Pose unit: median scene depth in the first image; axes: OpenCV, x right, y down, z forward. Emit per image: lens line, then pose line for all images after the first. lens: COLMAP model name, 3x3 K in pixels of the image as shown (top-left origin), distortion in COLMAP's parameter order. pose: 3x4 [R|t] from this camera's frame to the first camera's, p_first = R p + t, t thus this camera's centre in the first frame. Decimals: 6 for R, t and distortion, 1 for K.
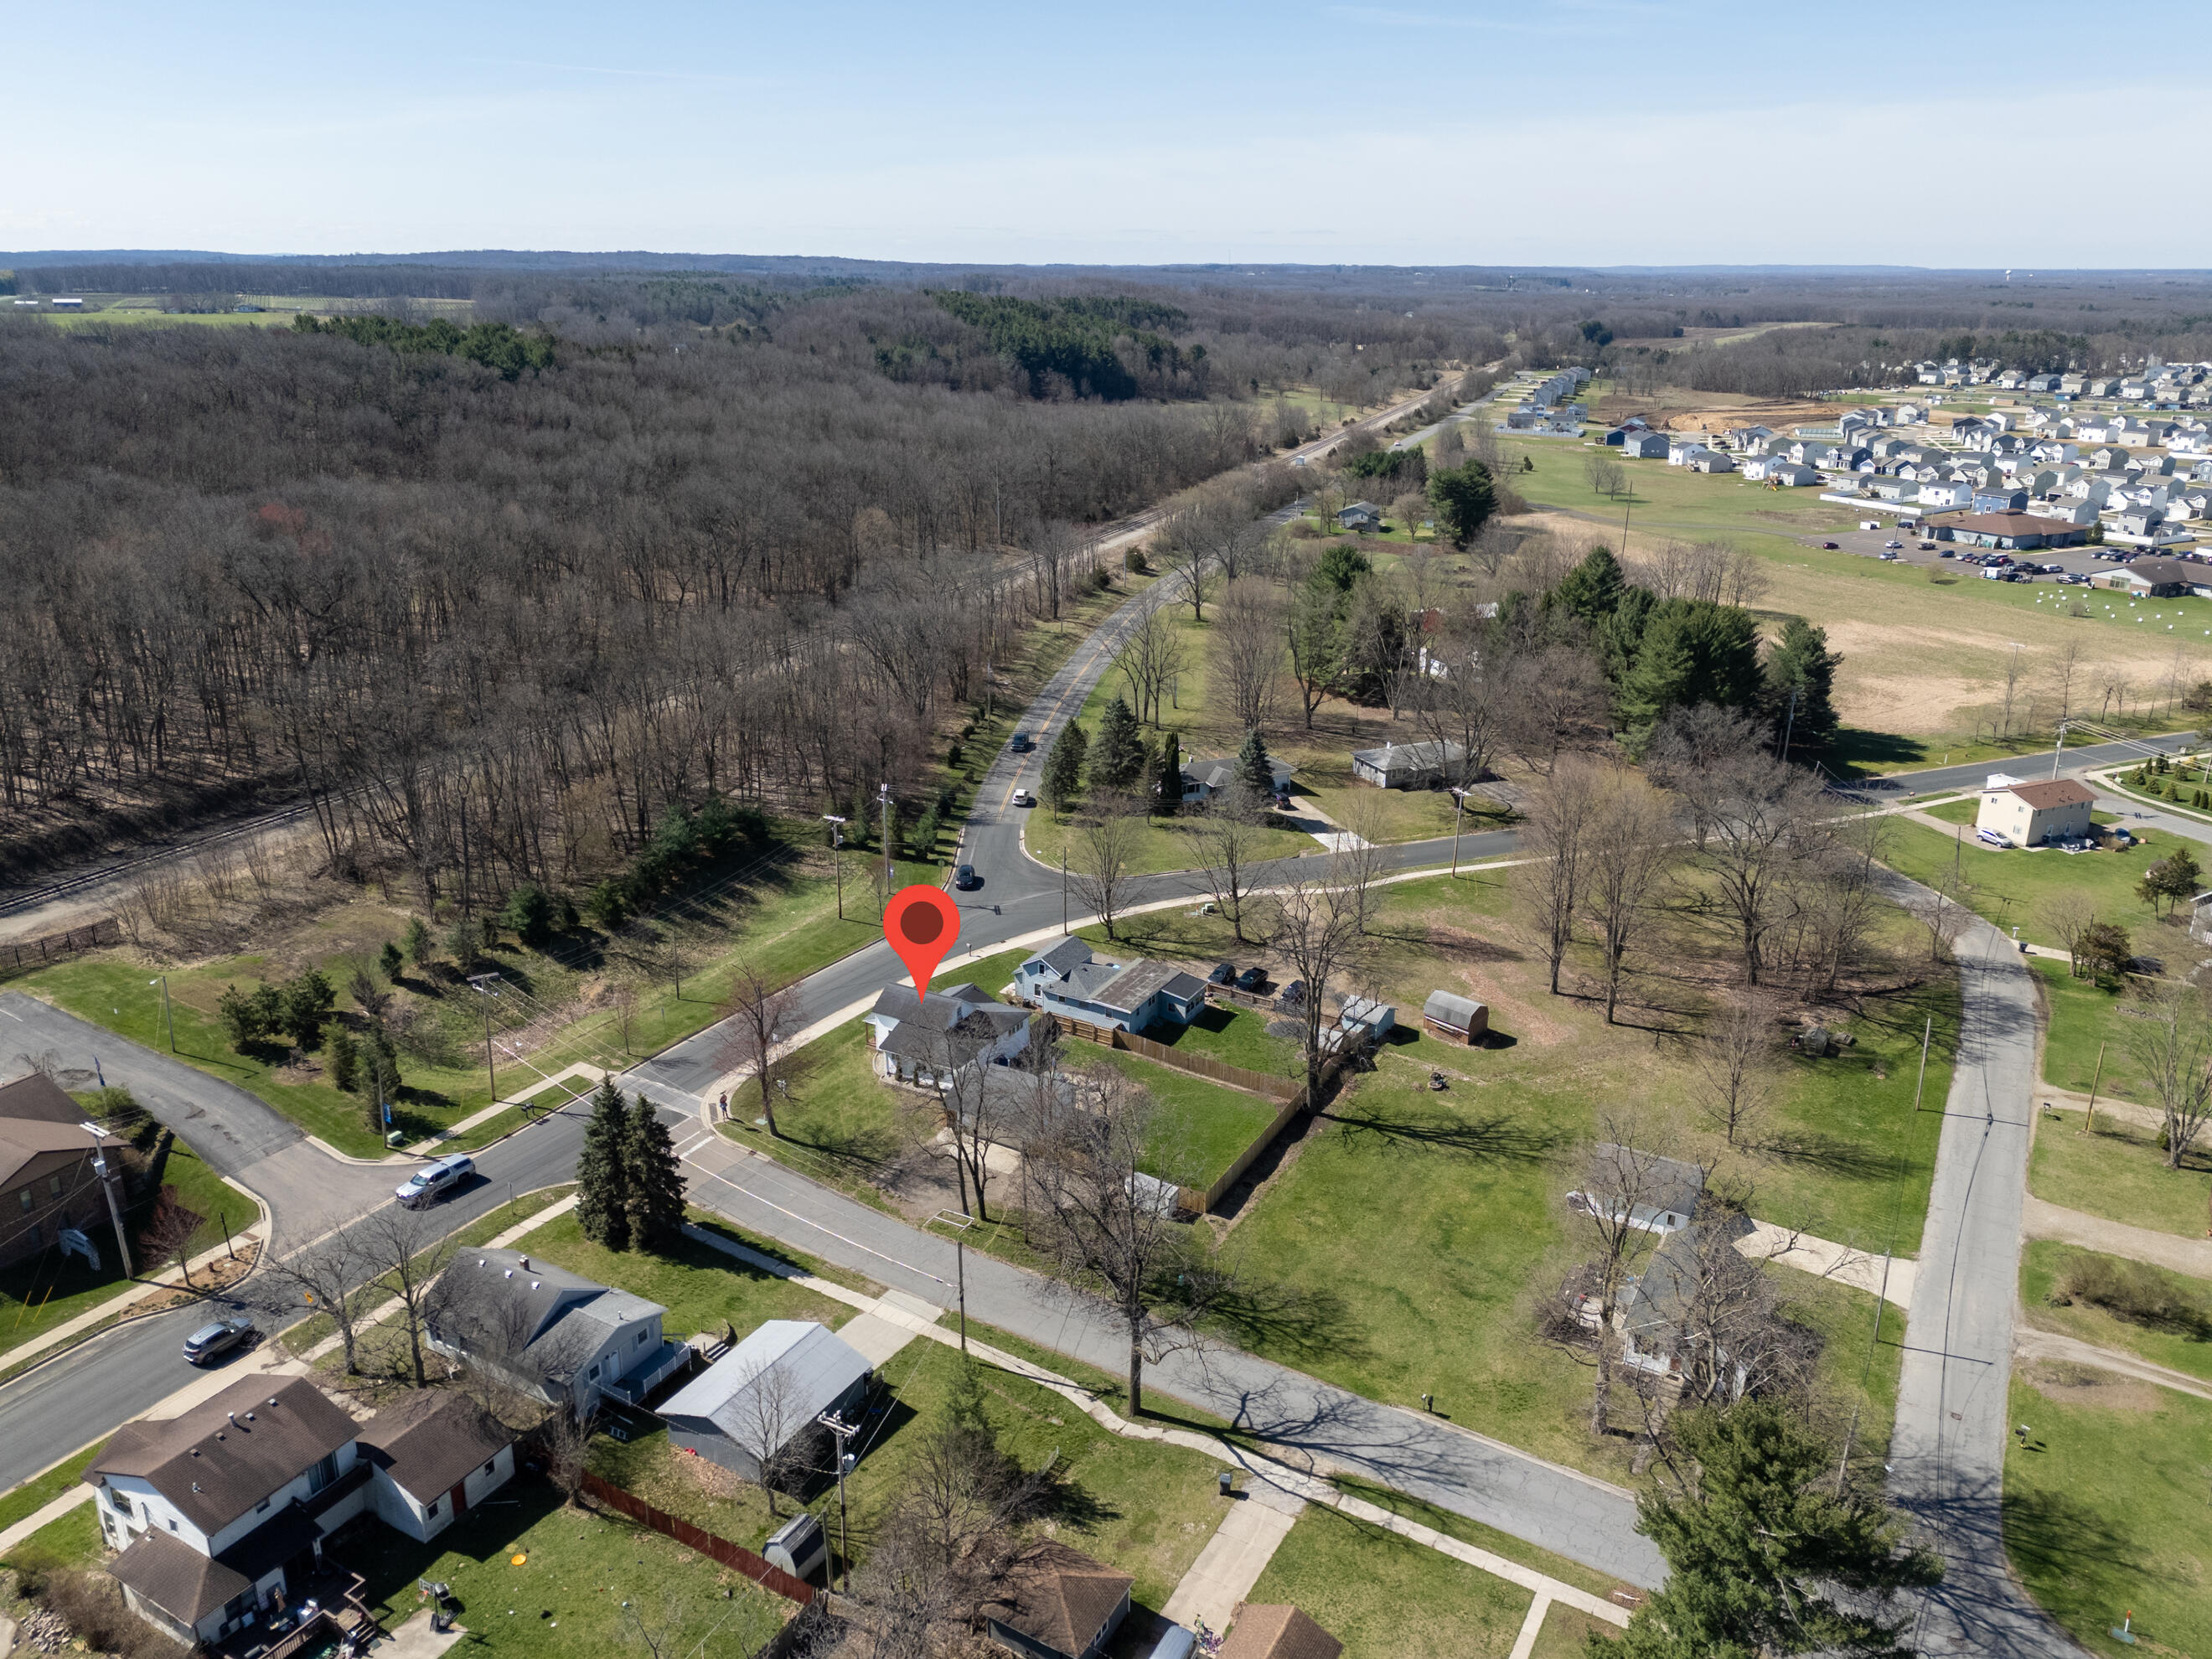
lens RADIAL K [[1606.9, 0, 1100.5], [0, 1606.9, 824.0], [0, 0, 1]] dist [0.081127, -0.077149]
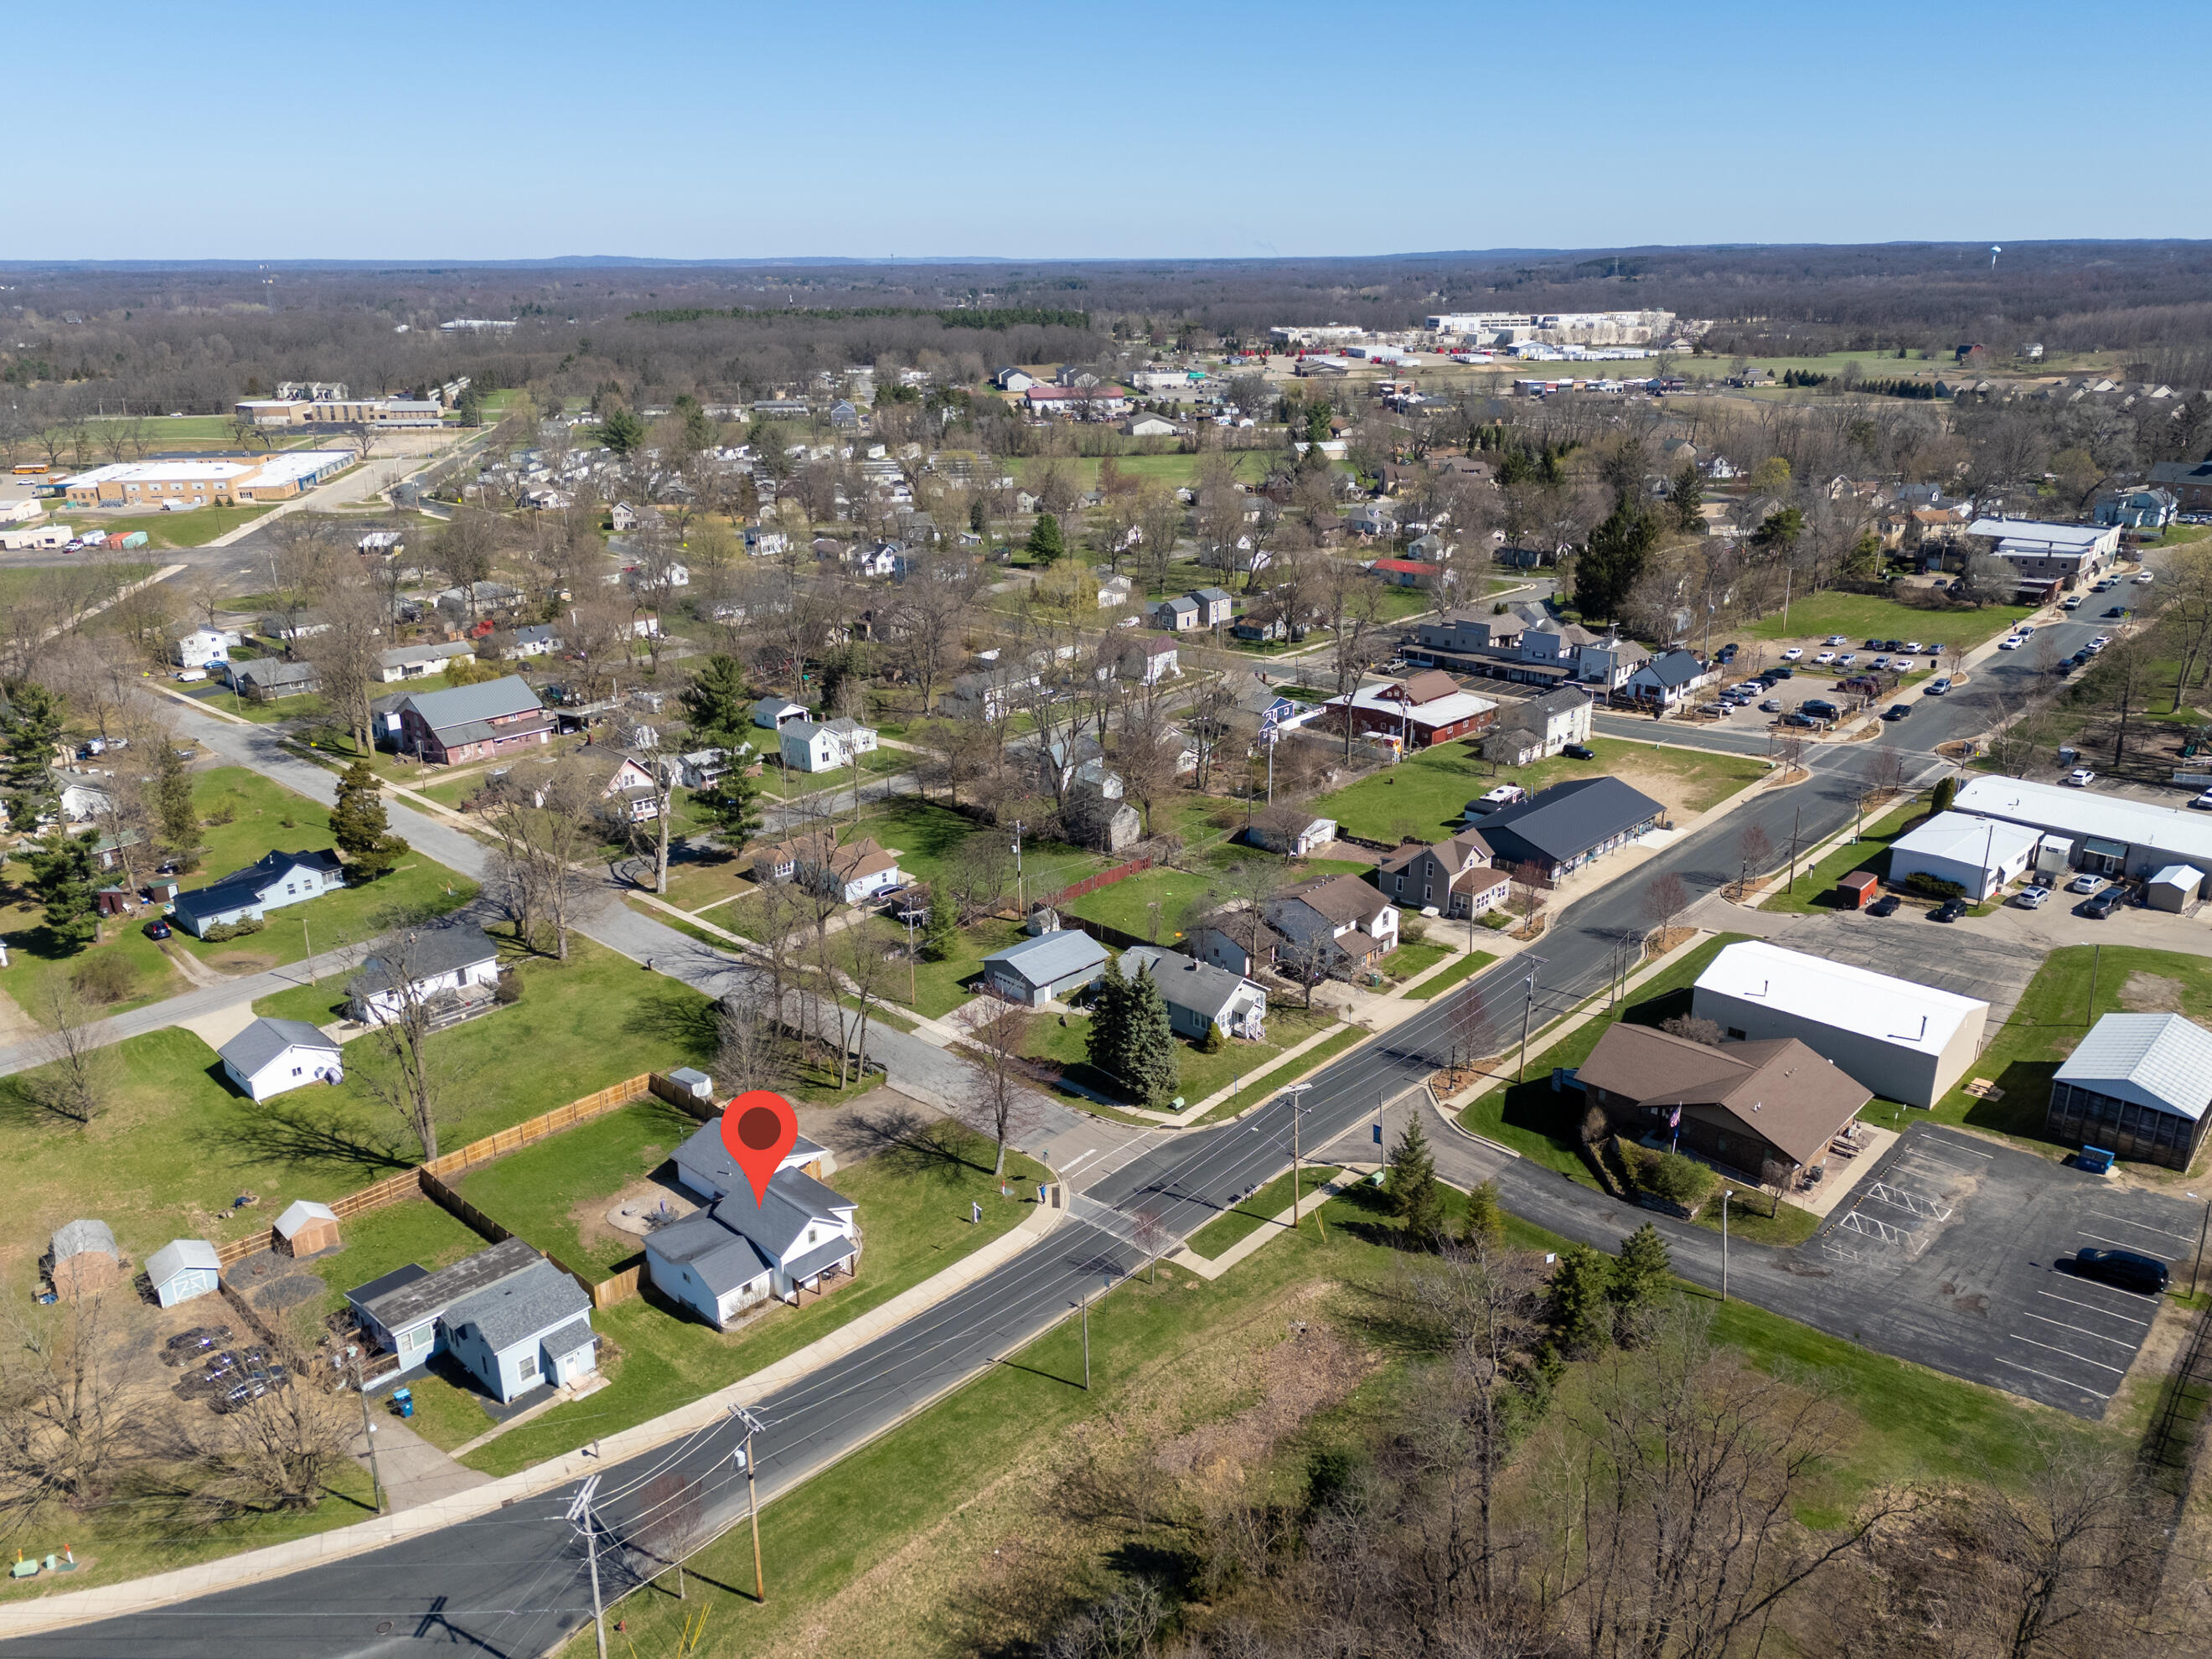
lens RADIAL K [[1606.9, 0, 1100.5], [0, 1606.9, 824.0], [0, 0, 1]] dist [0.081127, -0.077149]
pose [[-0.967907, -0.082436, 0.237402, -0.527015], [0.080626, 0.792869, 0.604034, -0.604170], [-0.238023, 0.603790, -0.760778, 1.779045]]
